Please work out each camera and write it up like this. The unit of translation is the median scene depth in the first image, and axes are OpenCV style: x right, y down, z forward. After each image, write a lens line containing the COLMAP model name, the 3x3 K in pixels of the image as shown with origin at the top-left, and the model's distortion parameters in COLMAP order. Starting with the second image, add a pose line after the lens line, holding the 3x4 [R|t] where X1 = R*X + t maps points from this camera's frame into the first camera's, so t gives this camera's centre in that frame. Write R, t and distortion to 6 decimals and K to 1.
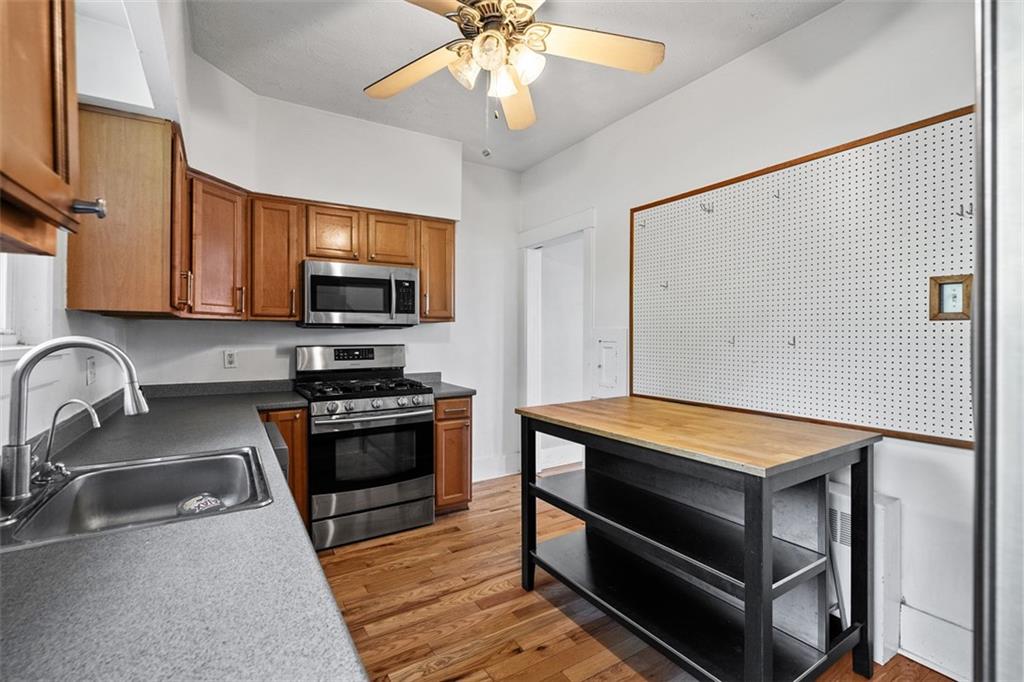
lens RADIAL K [[464.5, 0, 511.3], [0, 464.5, 337.7], [0, 0, 1]] dist [-0.004501, 0.000153]
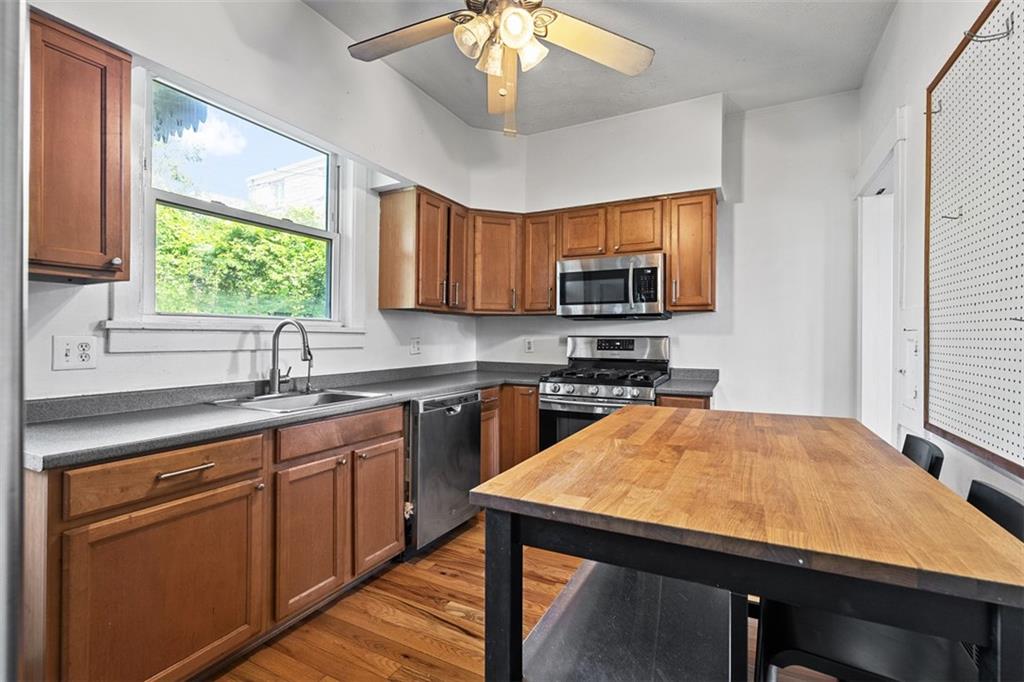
lens RADIAL K [[464.5, 0, 510.2], [0, 464.5, 339.4], [0, 0, 1]] dist [-0.004501, 0.000153]
pose [[0.514494, 0.009448, -0.857442, 0.475732], [-0.008726, 0.999945, 0.005782, 0.021925], [0.857450, 0.004507, 0.514548, 0.289229]]
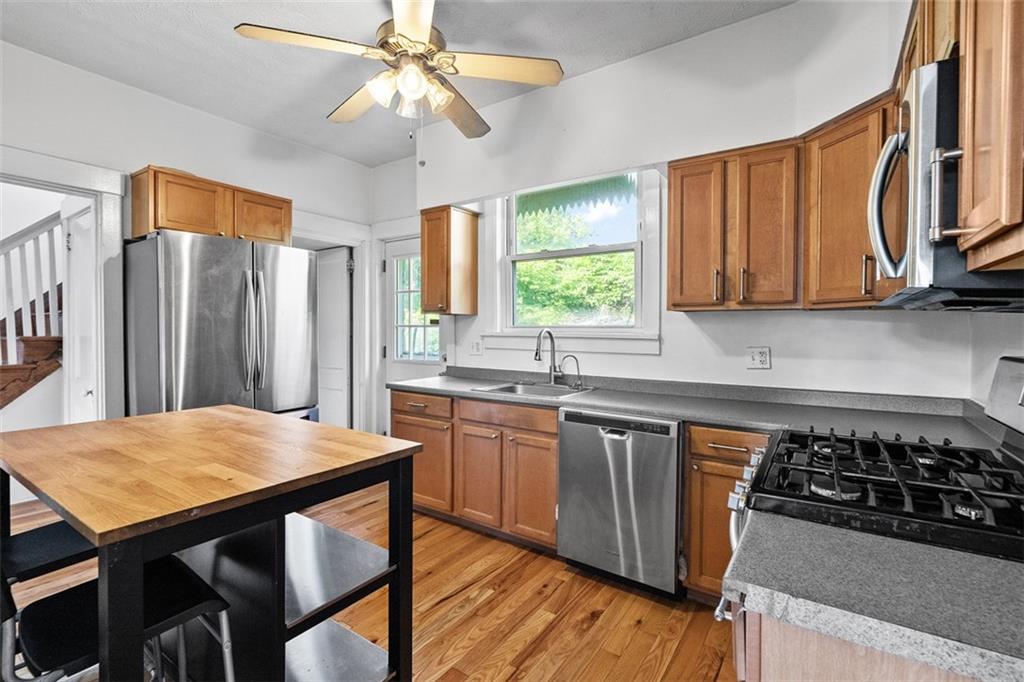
lens RADIAL K [[464.5, 0, 515.3], [0, 464.5, 333.0], [0, 0, 1]] dist [-0.004501, 0.000153]
pose [[-0.914483, 0.010753, -0.404481, 0.112669], [0.002616, 0.999783, 0.020664, -0.014203], [0.404615, 0.017839, -0.914313, 1.250890]]
